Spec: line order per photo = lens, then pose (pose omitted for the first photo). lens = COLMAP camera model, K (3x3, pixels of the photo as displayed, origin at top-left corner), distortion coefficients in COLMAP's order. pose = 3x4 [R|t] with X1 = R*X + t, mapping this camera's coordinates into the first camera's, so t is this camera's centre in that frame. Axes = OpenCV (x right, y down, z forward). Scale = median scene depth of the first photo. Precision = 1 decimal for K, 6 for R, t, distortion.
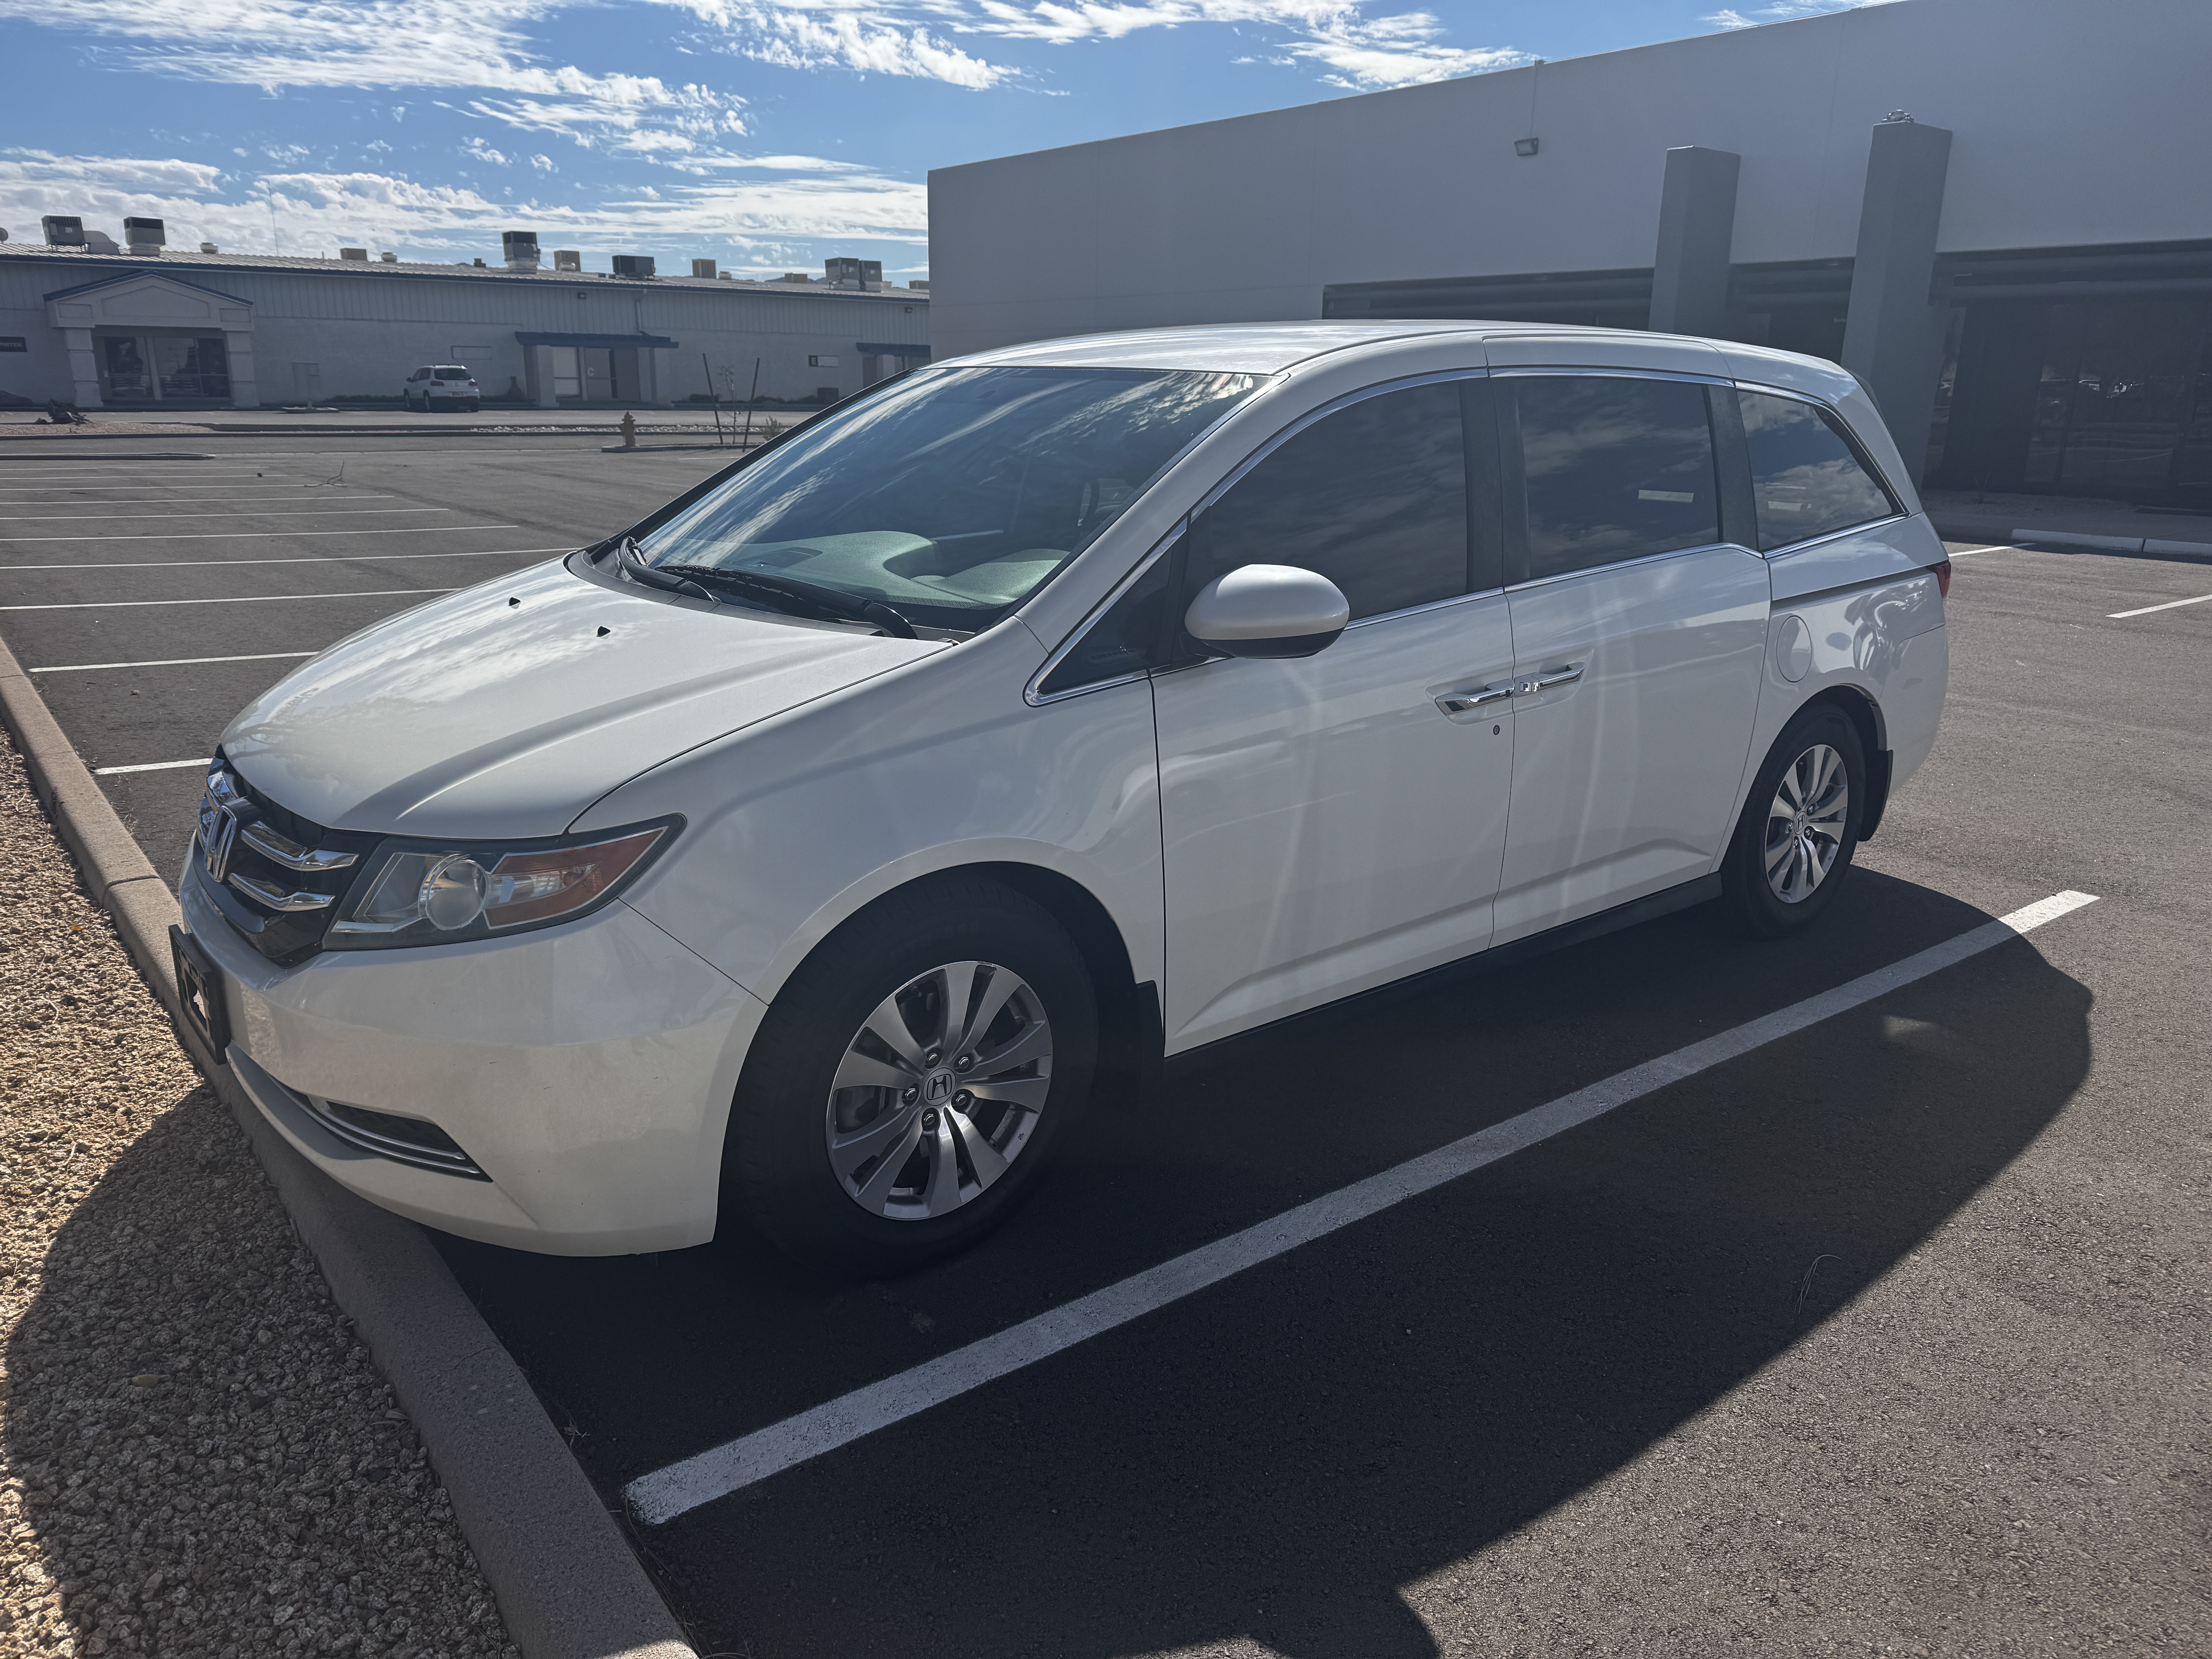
lens RADIAL K [[1581.2, 0, 1102.9], [0, 1581.2, 825.1], [0, 0, 1]] dist [0.009668, -0.012062]
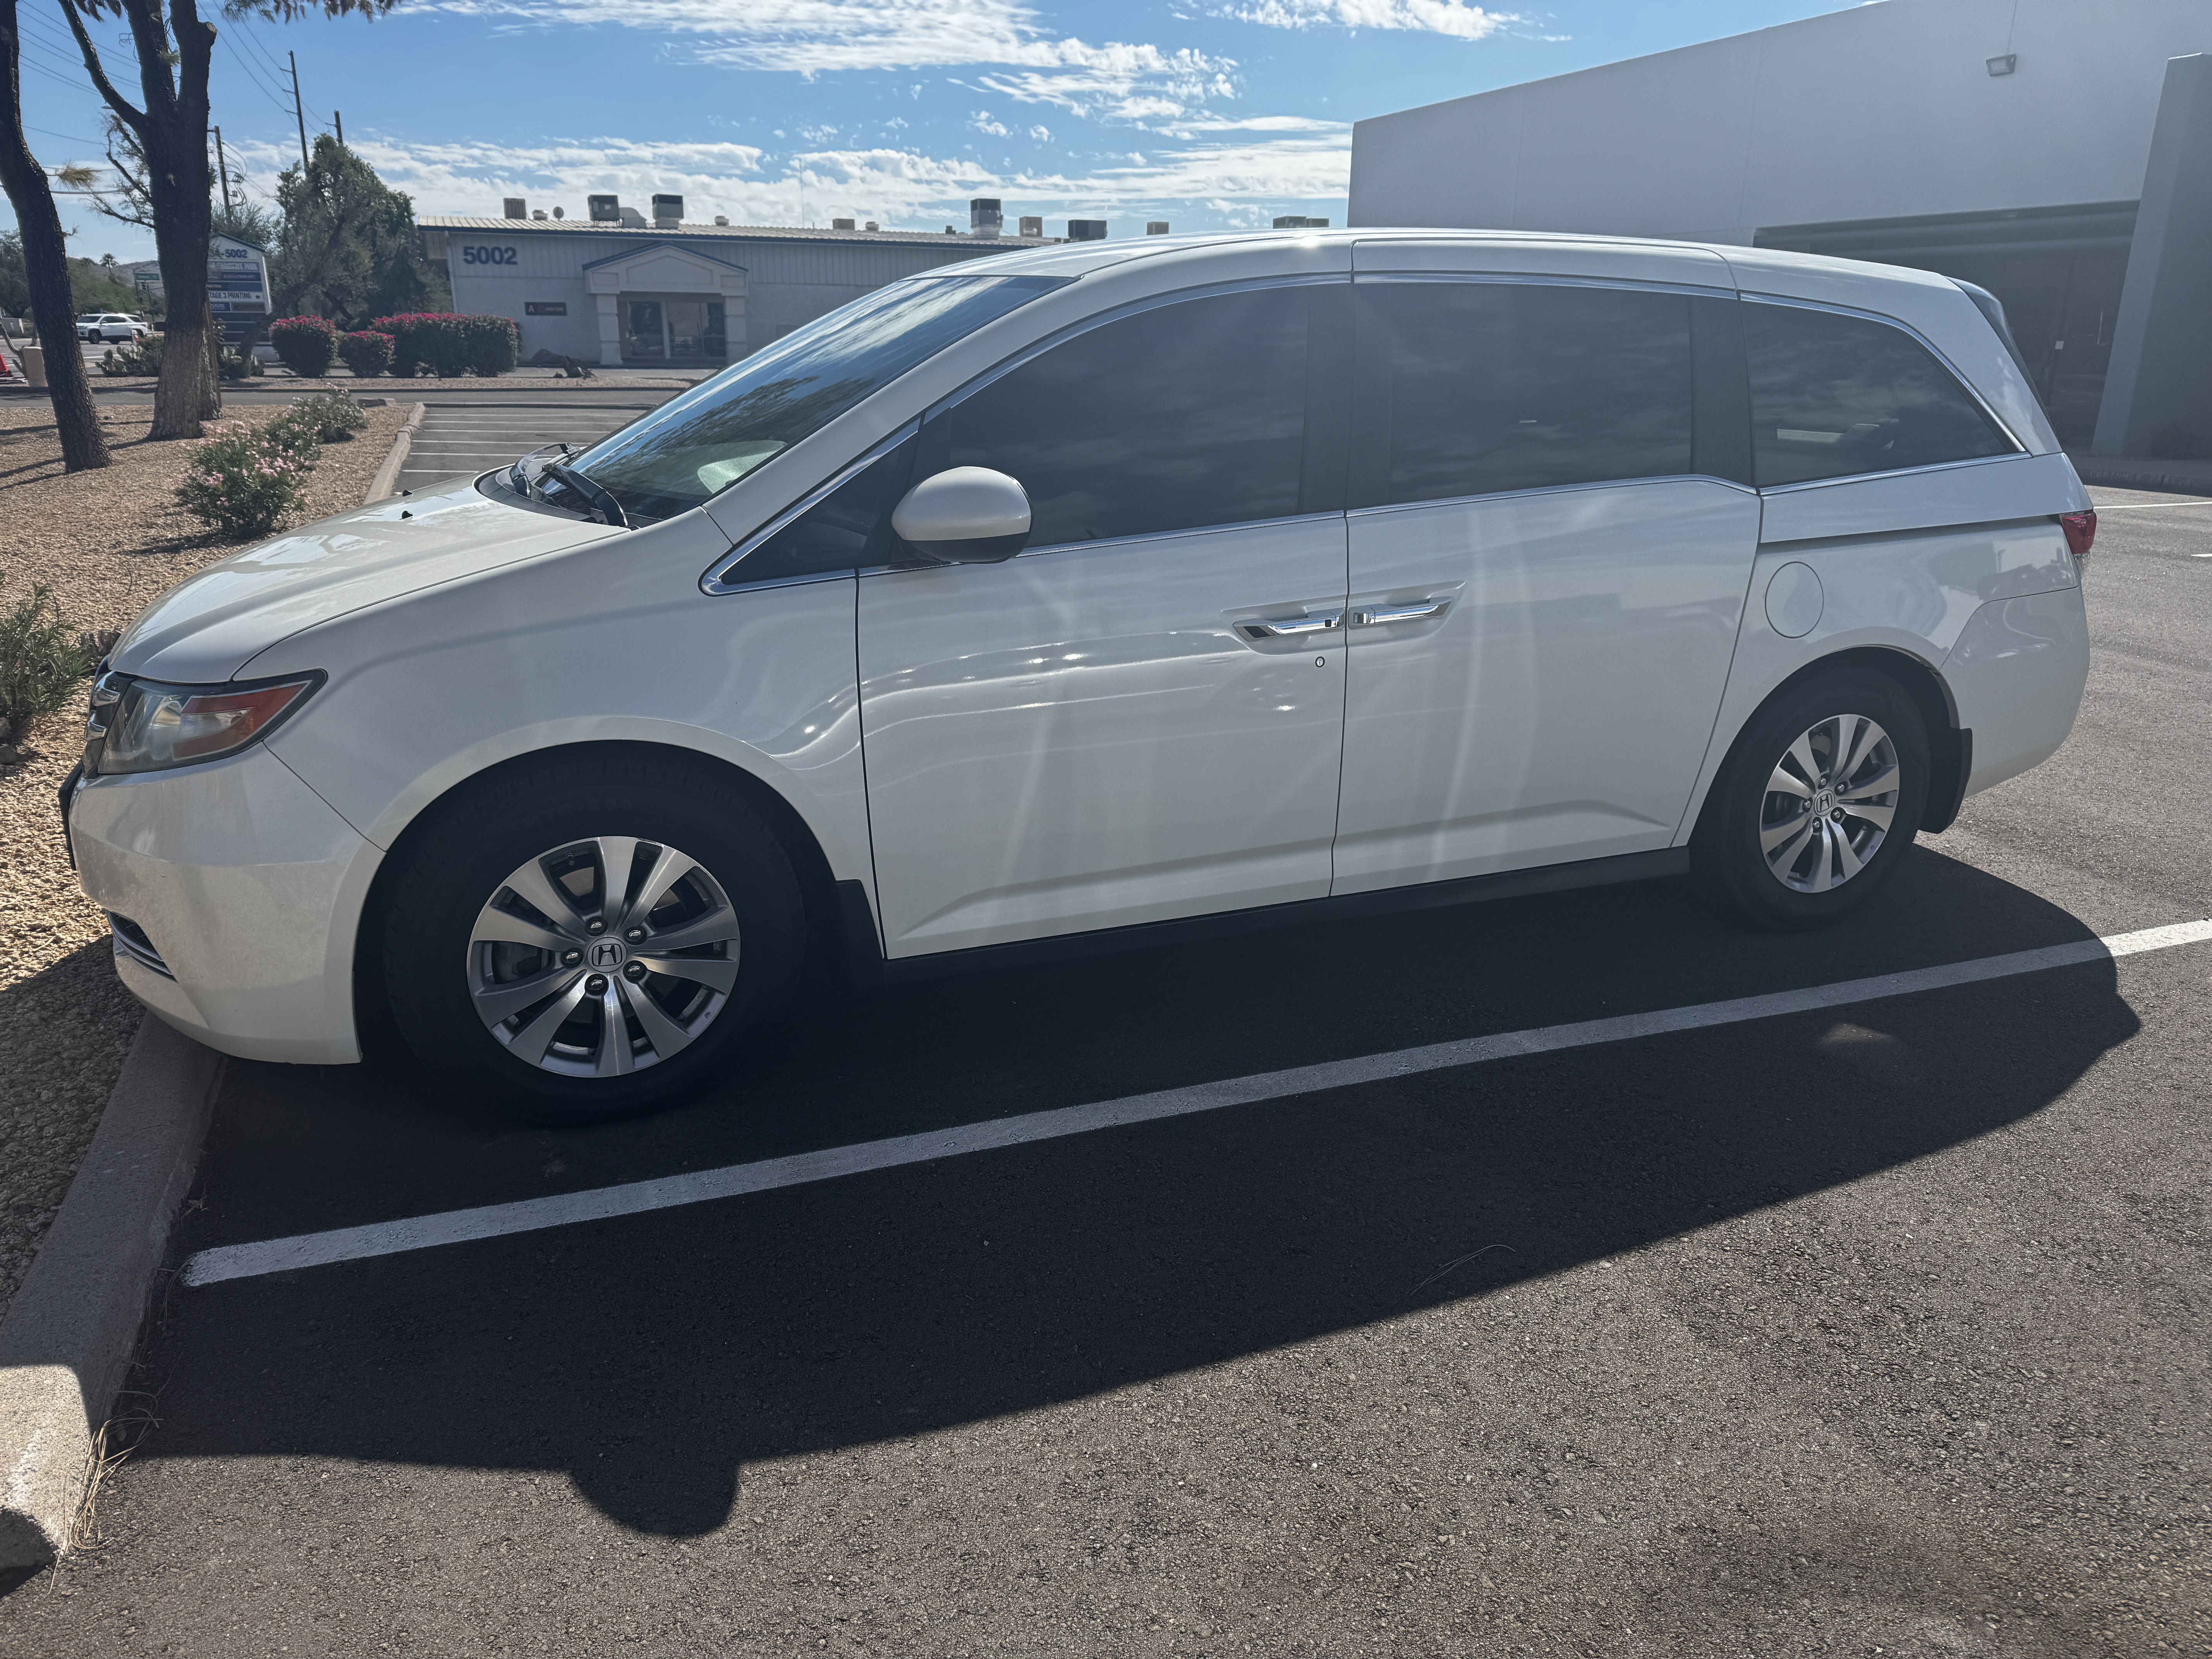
lens RADIAL K [[1581.2, 0, 1103.7], [0, 1581.2, 829.5], [0, 0, 1]] dist [0.009668, -0.012062]
pose [[0.959223, 0.081286, -0.270710, 0.278126], [-0.074746, 0.996609, 0.034400, 0.012157], [0.272588, -0.012763, 0.962046, 0.043514]]
